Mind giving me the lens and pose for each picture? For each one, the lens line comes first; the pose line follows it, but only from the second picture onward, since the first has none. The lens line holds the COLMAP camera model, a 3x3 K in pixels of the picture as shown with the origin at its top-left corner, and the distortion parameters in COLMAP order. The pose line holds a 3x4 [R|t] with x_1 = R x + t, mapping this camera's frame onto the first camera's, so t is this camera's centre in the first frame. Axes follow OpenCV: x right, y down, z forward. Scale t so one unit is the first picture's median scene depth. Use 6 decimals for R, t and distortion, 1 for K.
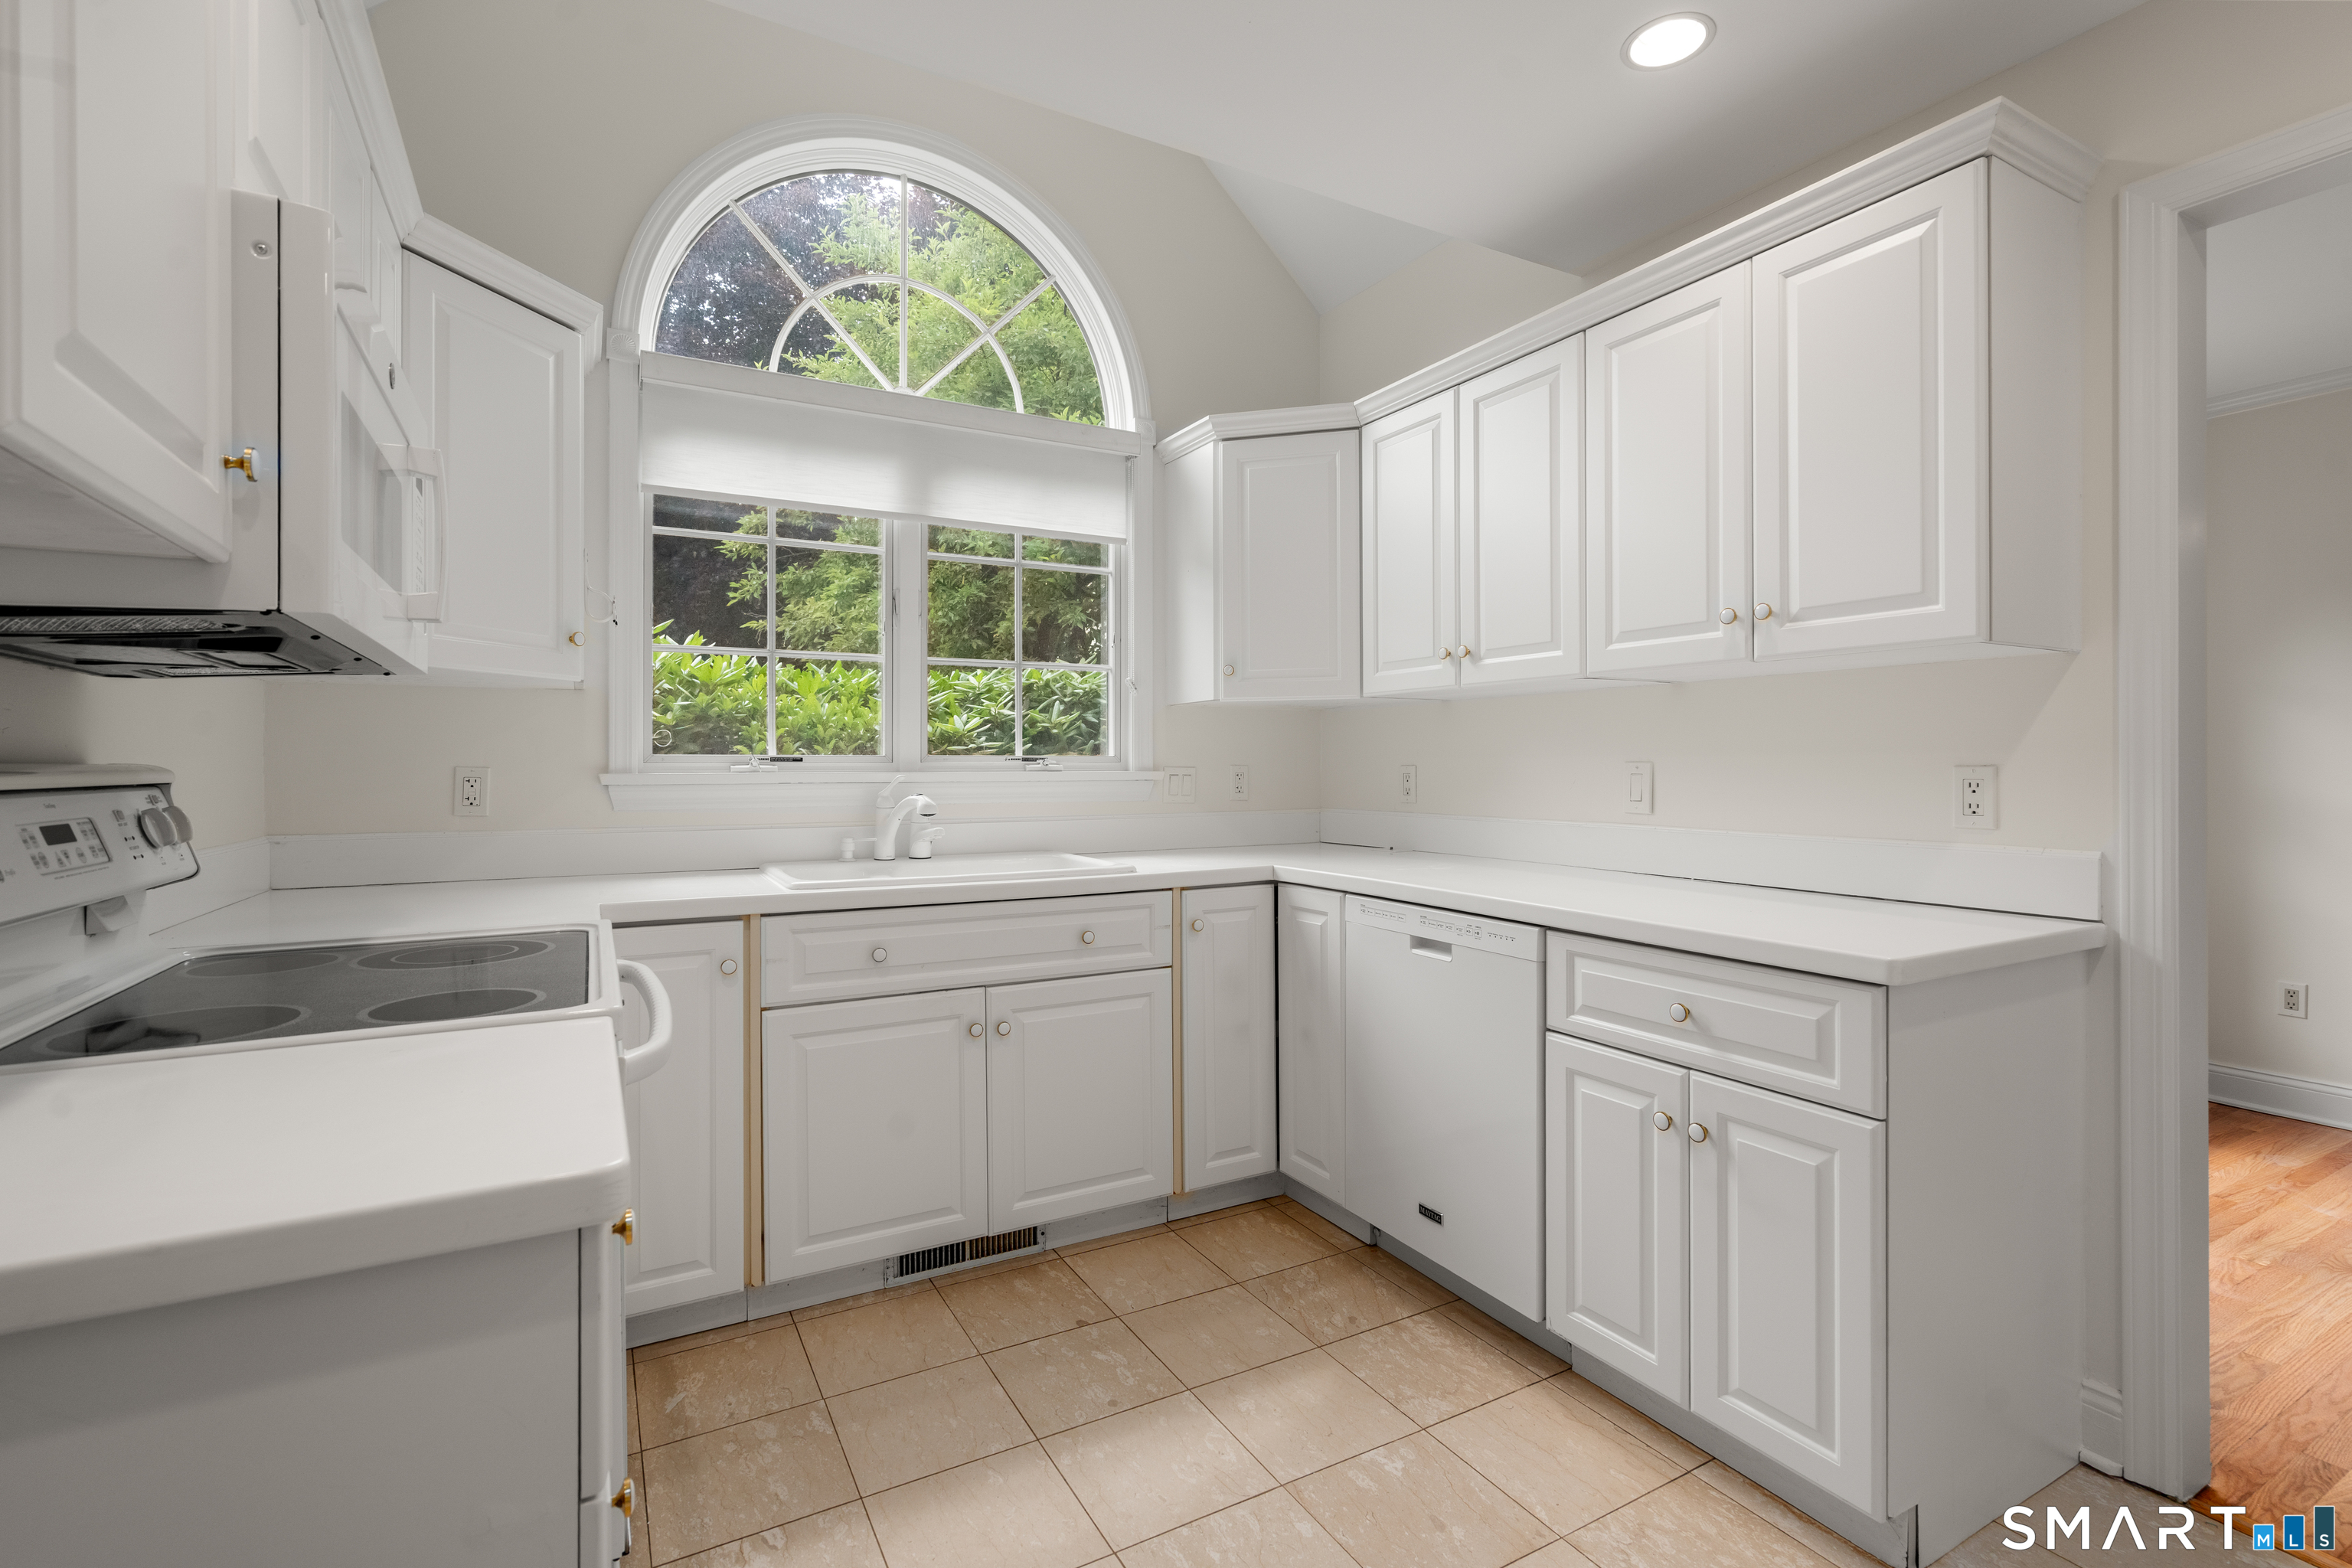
lens RADIAL K [[1060.2, 0, 1156.5], [0, 1060.2, 773.7], [0, 0, 1]] dist [-0.003609, 0.002192]
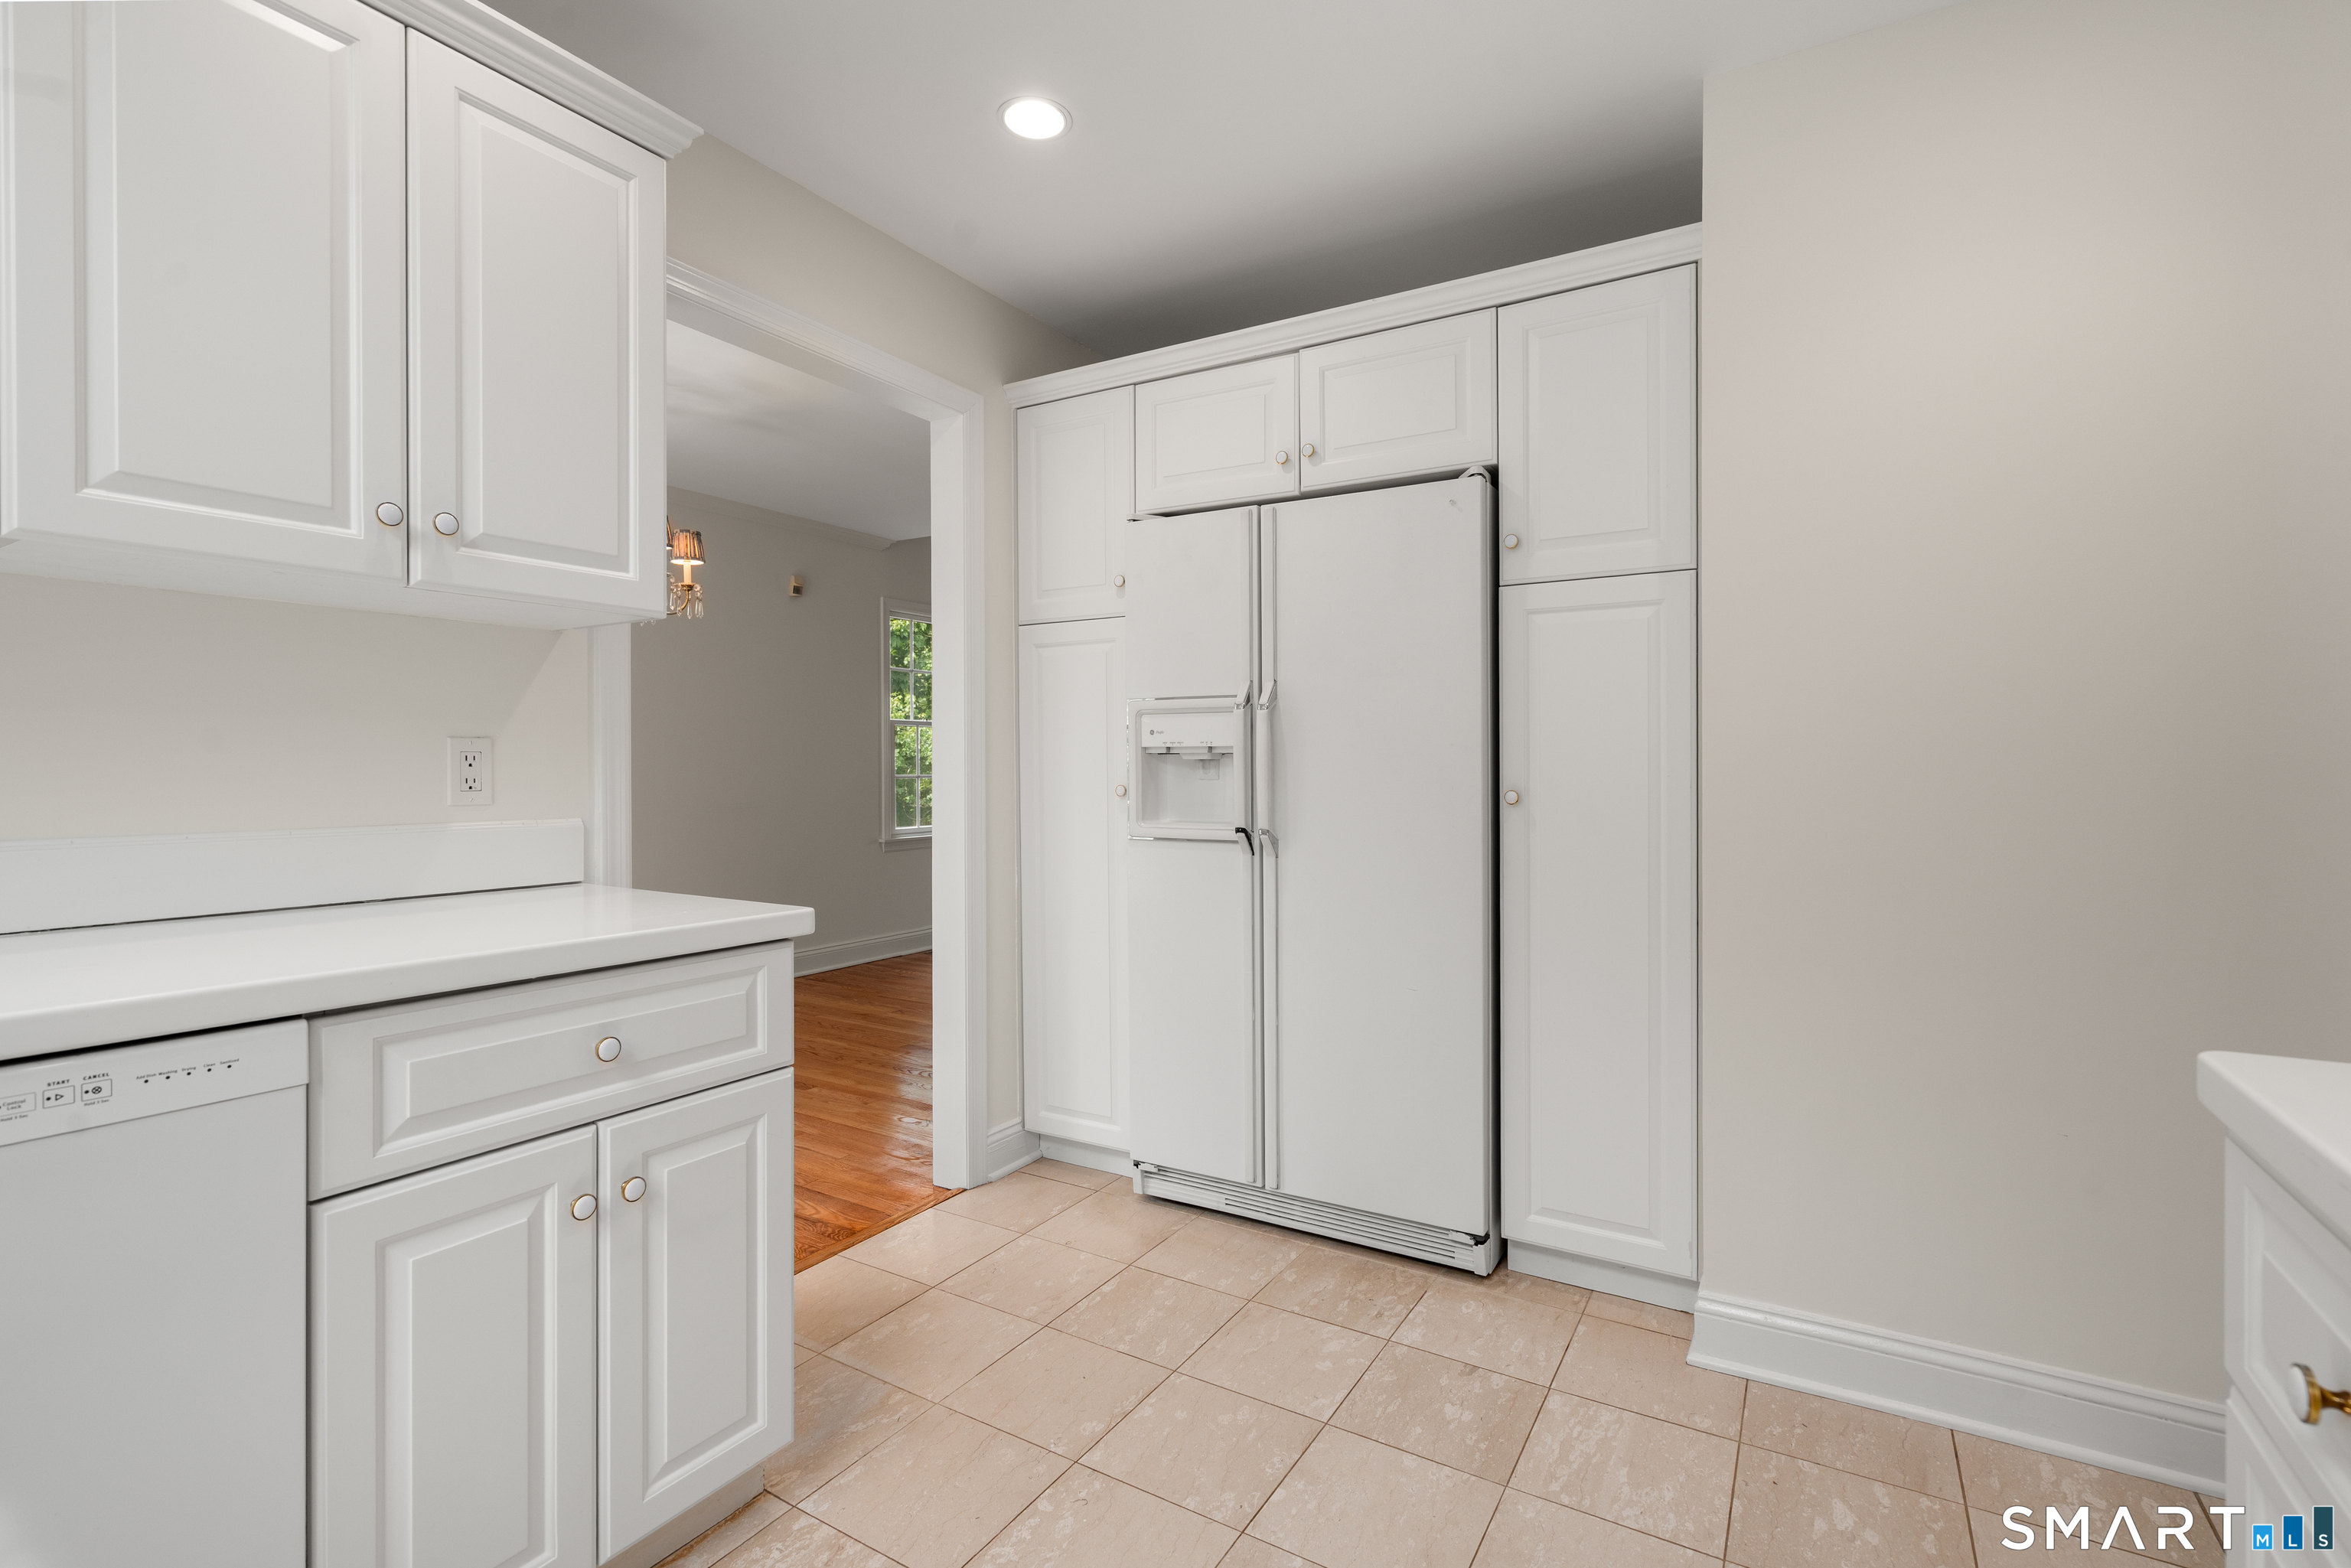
lens RADIAL K [[1059.7, 0, 1195.1], [0, 1059.7, 775.4], [0, 0, 1]] dist [-0.003609, 0.002192]
pose [[-0.516511, -0.004922, 0.856266, -0.273093], [0.008625, 0.999903, 0.010951, 0.016846], [-0.856237, 0.013042, -0.516418, 0.745358]]
